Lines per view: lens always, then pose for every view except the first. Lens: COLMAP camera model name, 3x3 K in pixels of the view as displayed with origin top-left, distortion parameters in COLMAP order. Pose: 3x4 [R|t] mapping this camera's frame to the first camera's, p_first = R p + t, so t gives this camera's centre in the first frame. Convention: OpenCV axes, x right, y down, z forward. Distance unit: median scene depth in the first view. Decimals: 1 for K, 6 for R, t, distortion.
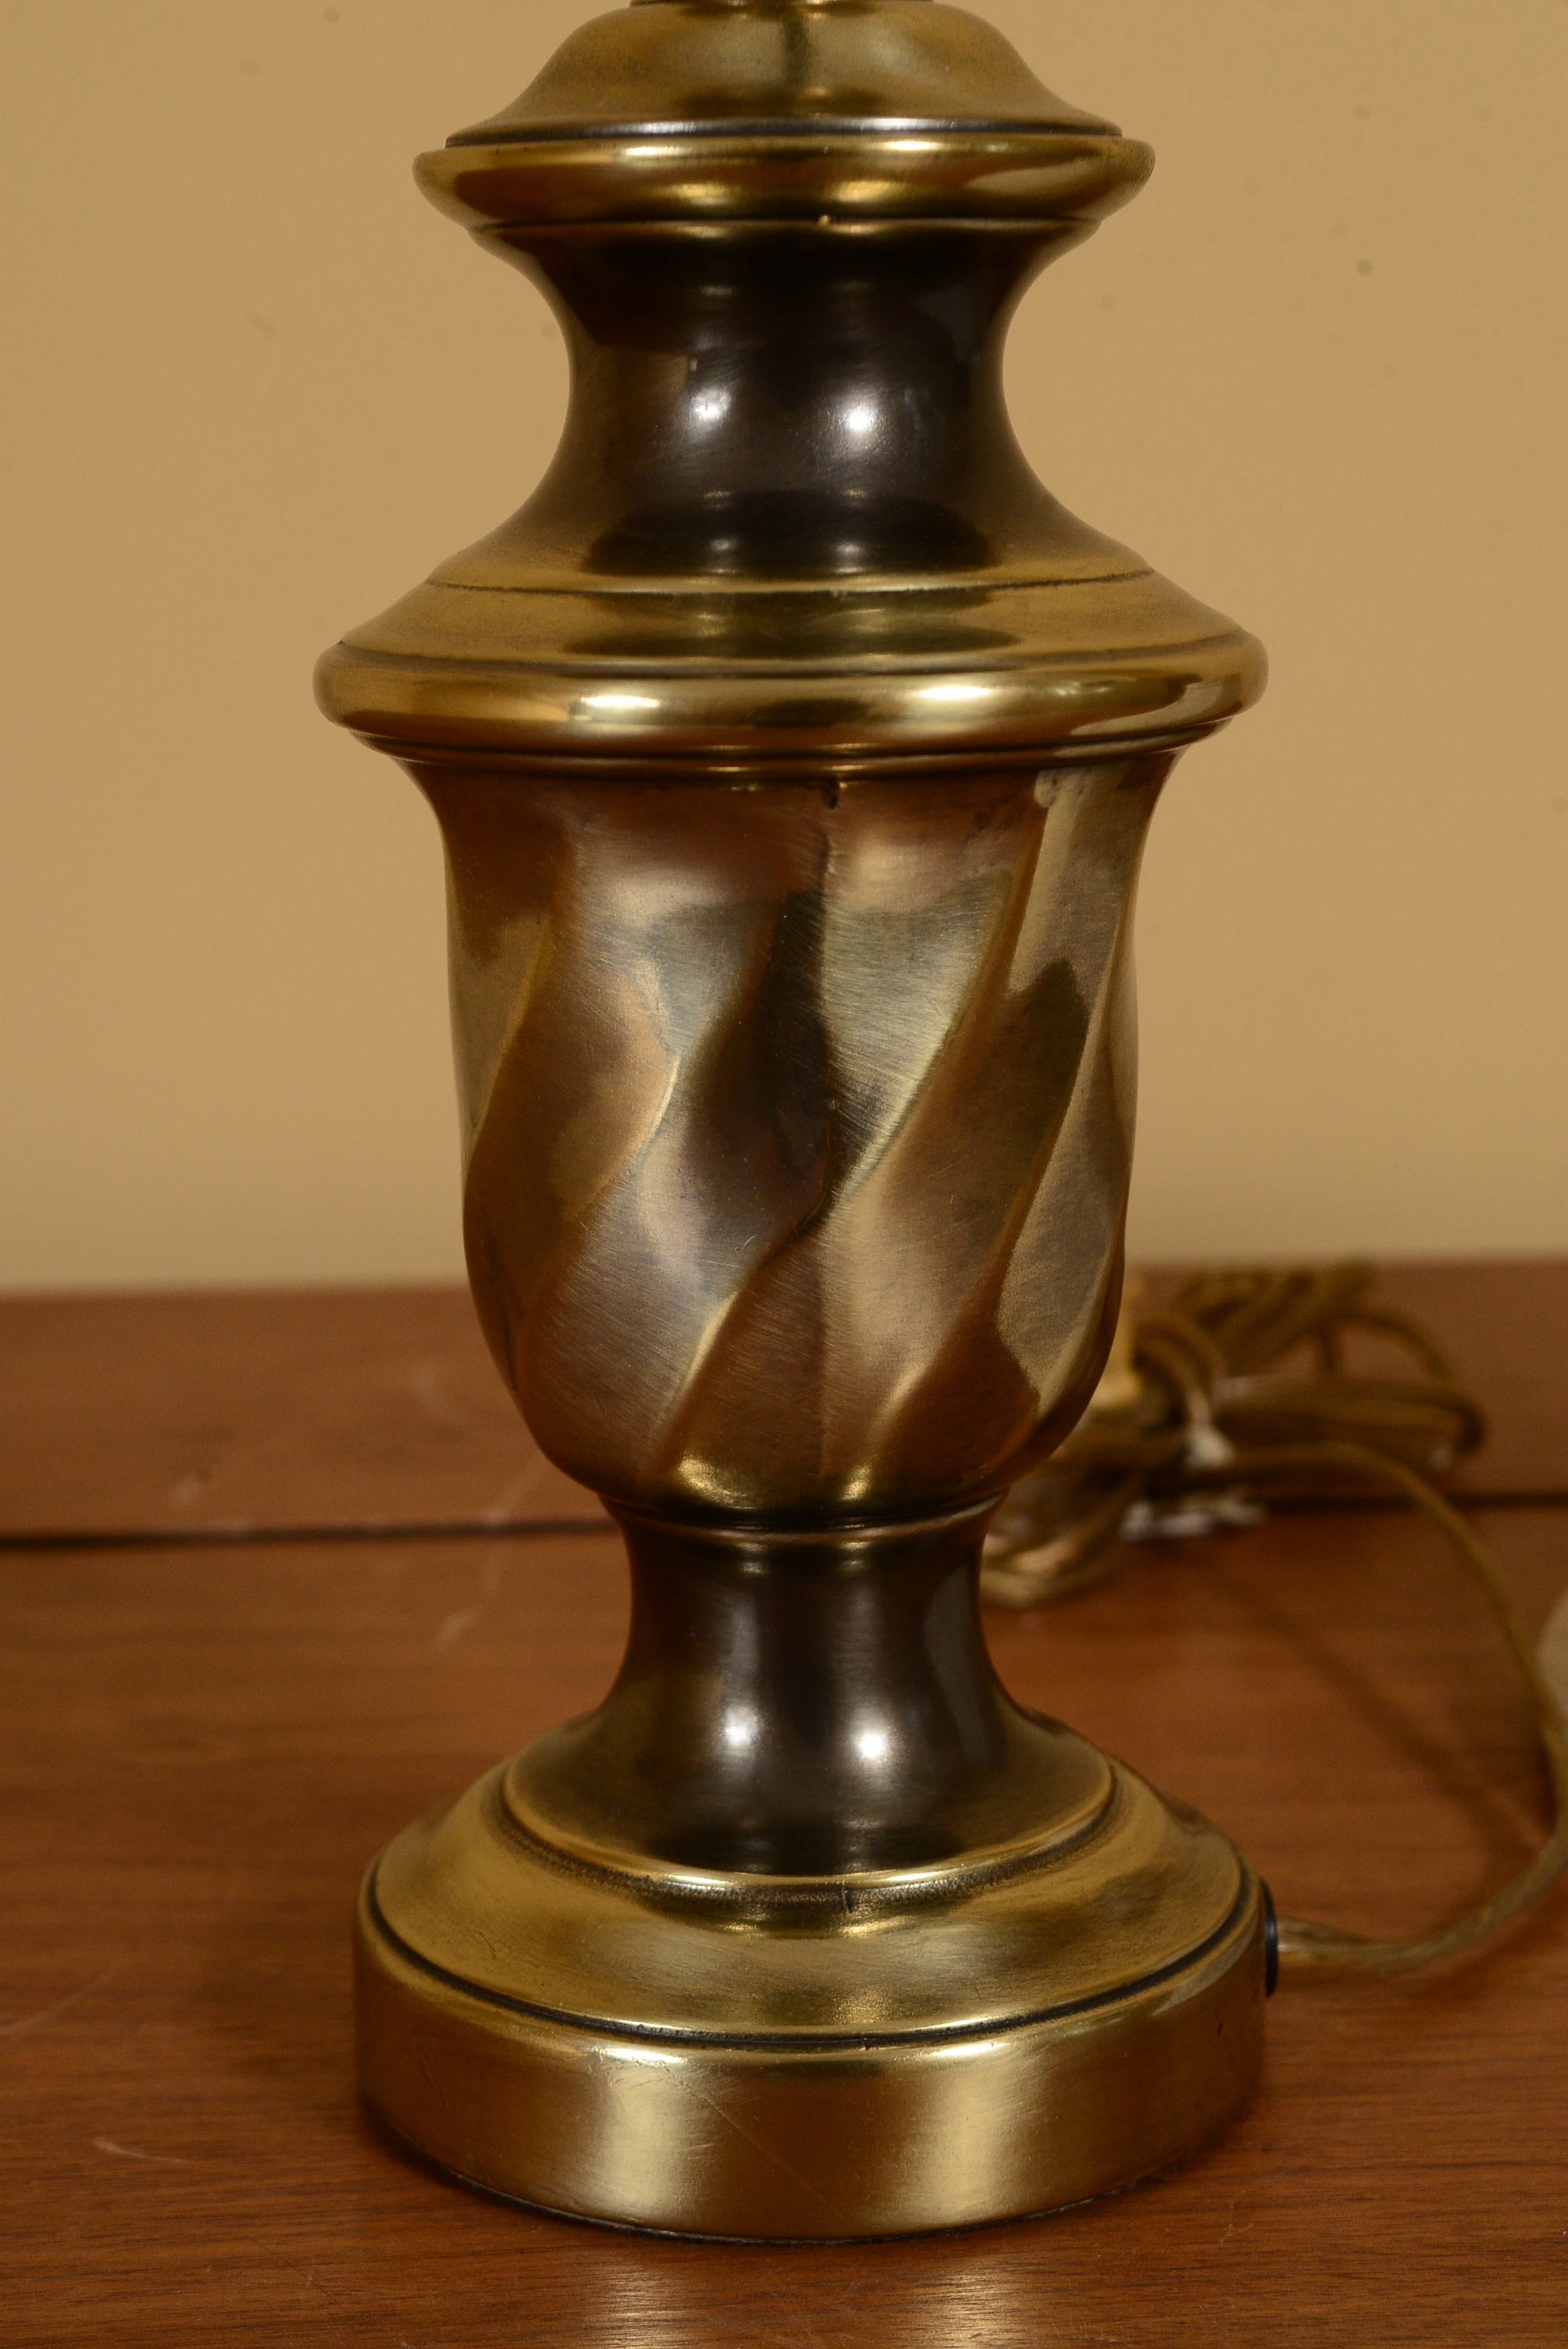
lens RADIAL K [[4268.9, 0, 784.0], [0, 4268.9, 1174.5], [0, 0, 1]] dist [0.054126, 0.014103]
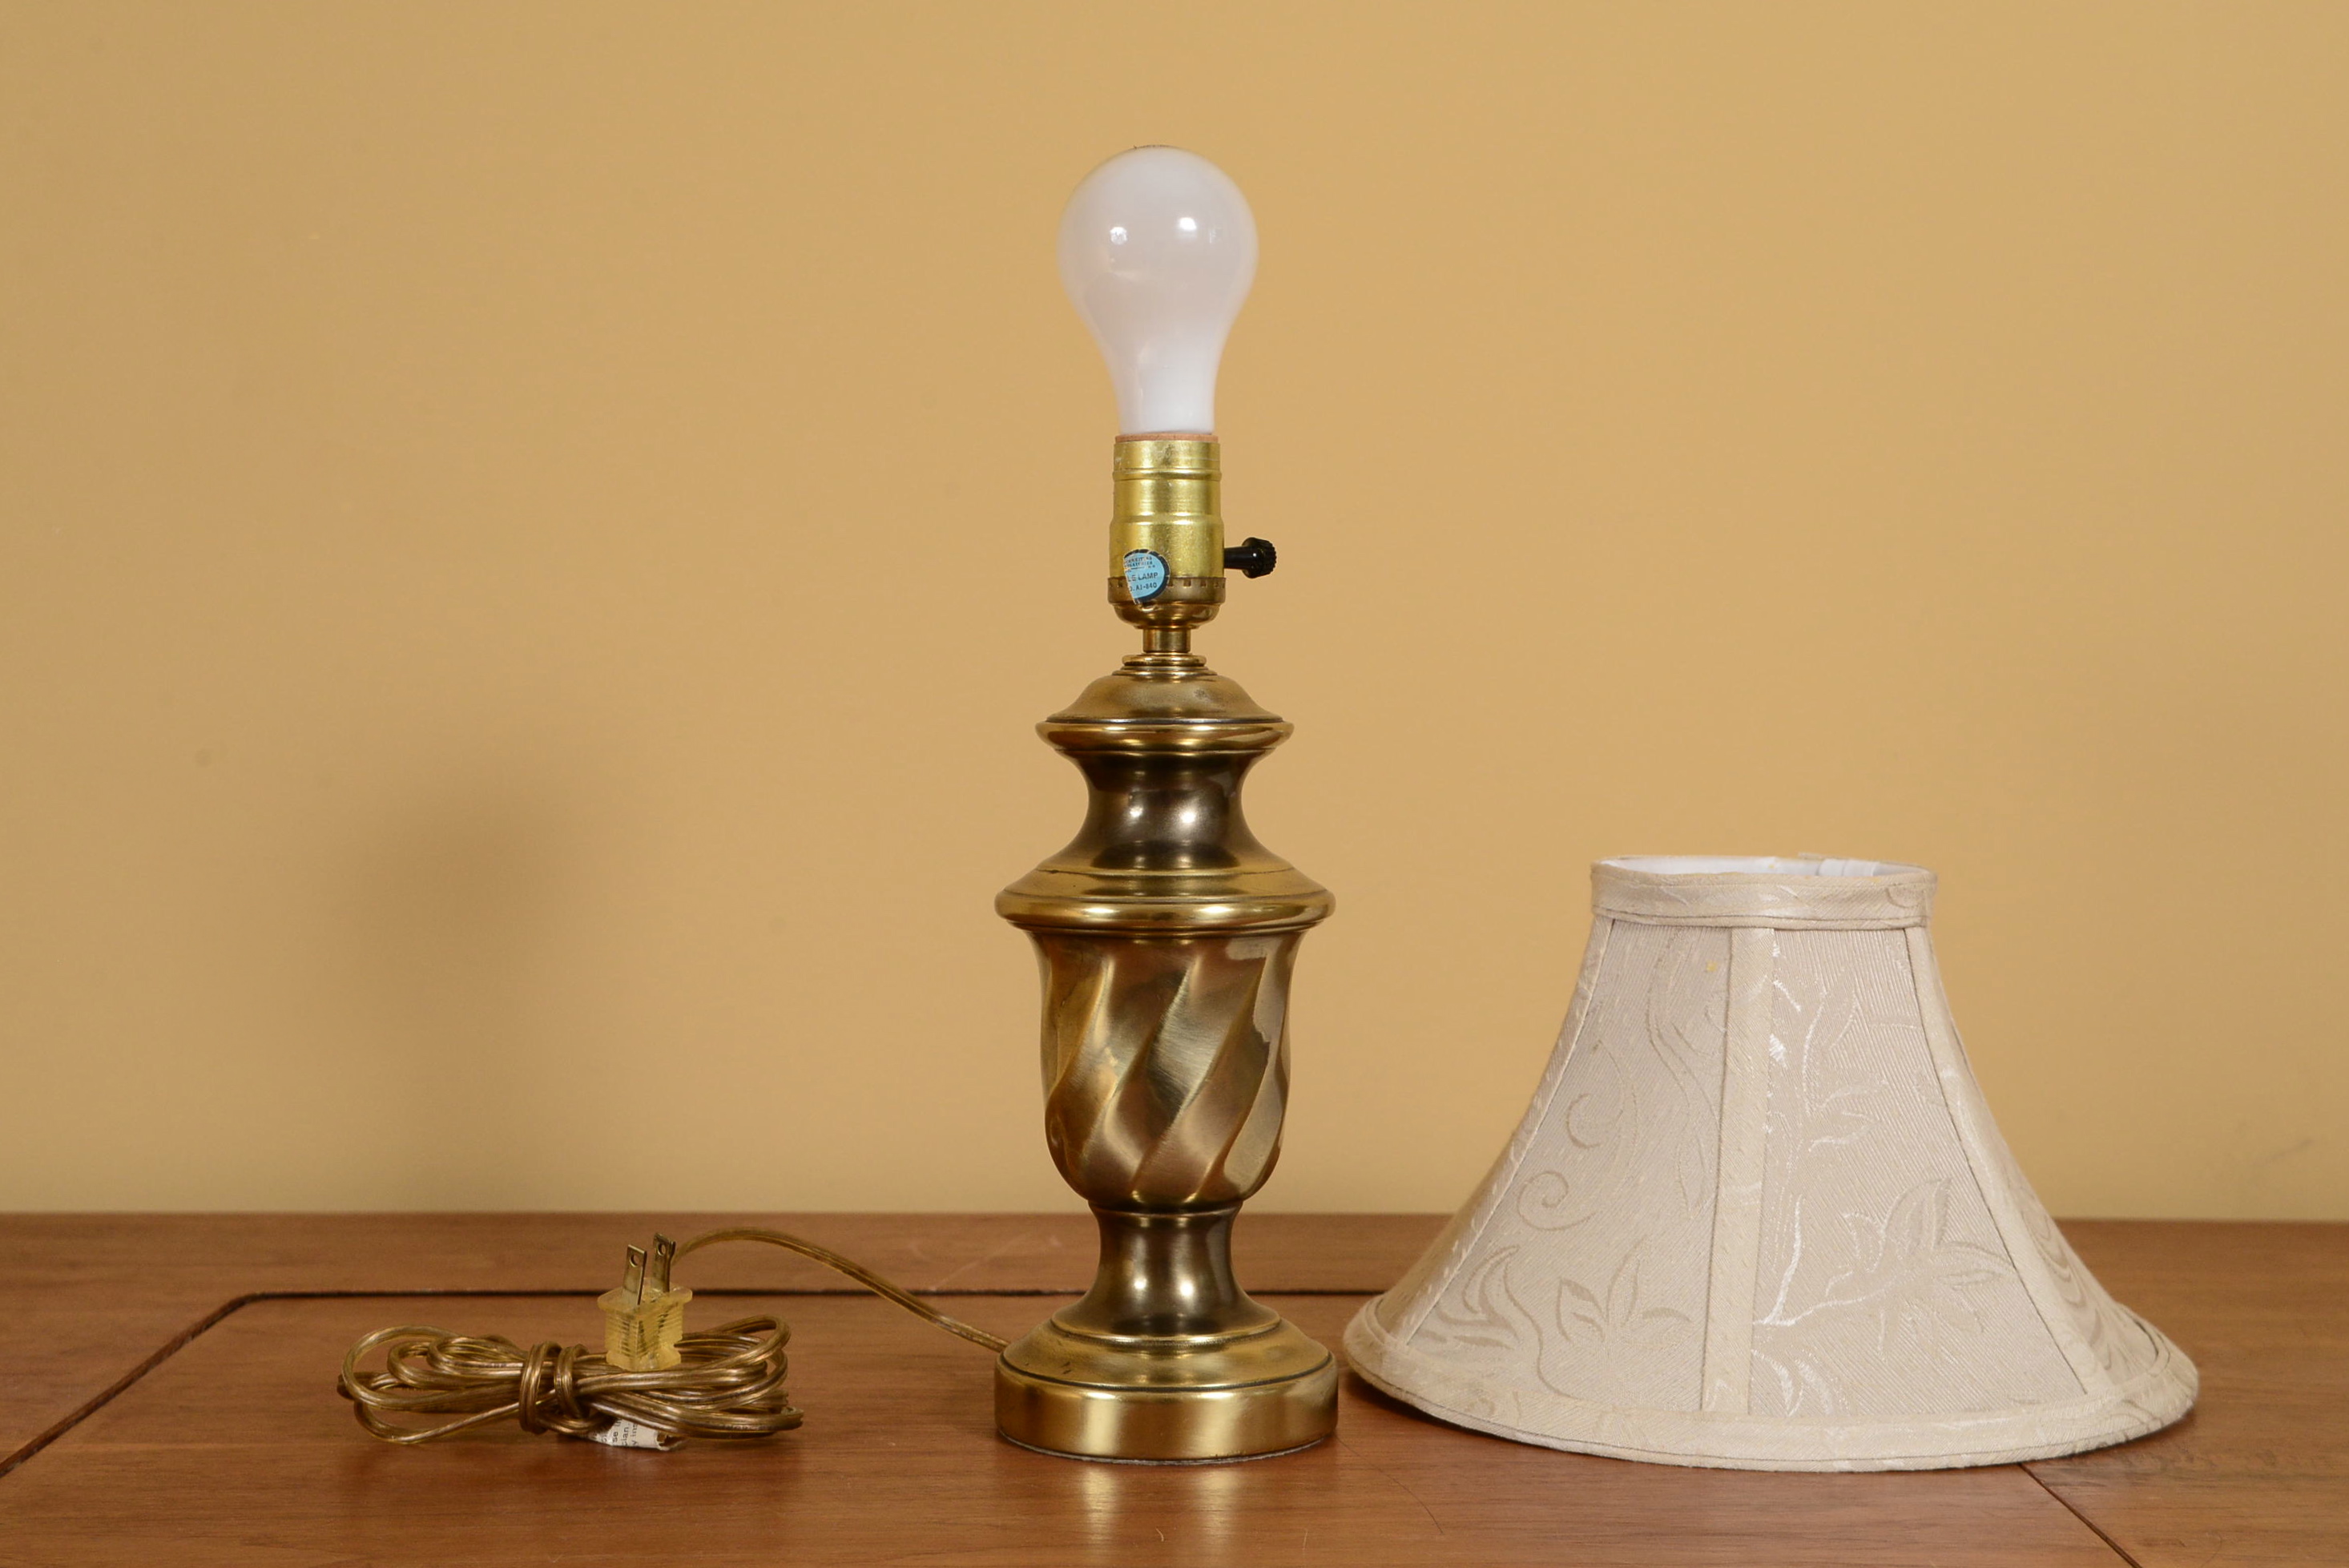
lens RADIAL K [[3290.0, 0, 1174.5], [0, 3290.0, 784.0], [0, 0, 1]] dist [0.088876, 0.013554]
pose [[0.999570, 0.014993, -0.025193, 0.063019], [-0.018744, 0.987587, -0.155954, 0.146712], [0.022542, 0.156359, 0.987443, -1.179580]]
